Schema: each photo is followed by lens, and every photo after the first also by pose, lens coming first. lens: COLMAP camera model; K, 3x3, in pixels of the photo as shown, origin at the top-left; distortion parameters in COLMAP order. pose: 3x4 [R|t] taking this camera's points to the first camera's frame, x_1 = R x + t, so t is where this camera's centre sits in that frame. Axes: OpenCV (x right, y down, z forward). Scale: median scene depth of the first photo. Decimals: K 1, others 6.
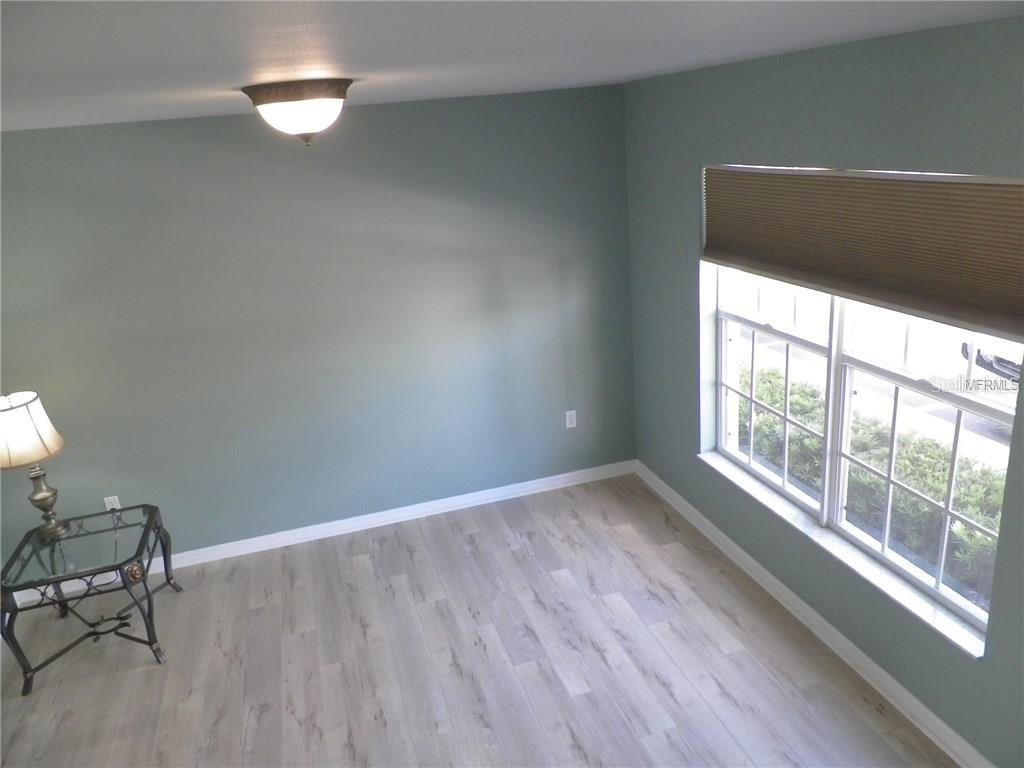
lens RADIAL K [[777.4, 0, 511.6], [0, 777.4, 380.4], [0, 0, 1]] dist [0.015840, 0.002116]
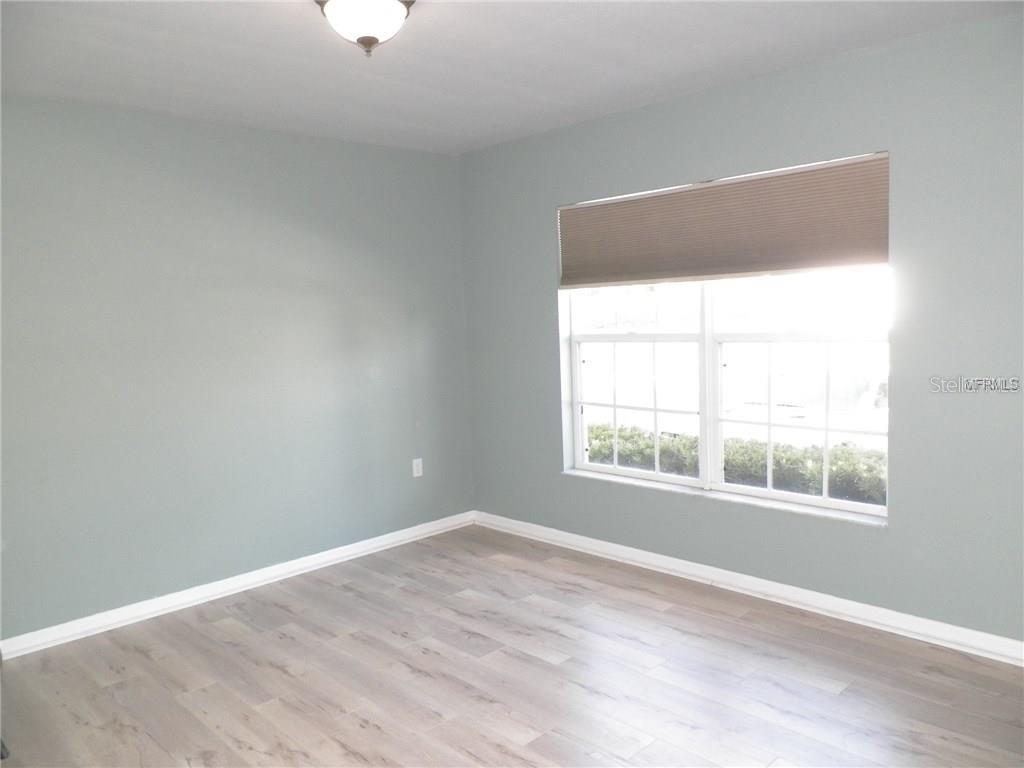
lens RADIAL K [[777.4, 0, 512.8], [0, 777.4, 385.3], [0, 0, 1]] dist [0.015840, 0.002116]
pose [[0.888786, 0.000302, 0.458322, -0.329905], [0.111473, 0.969829, -0.216809, 0.215588], [-0.444560, 0.243788, 0.861936, 0.080773]]
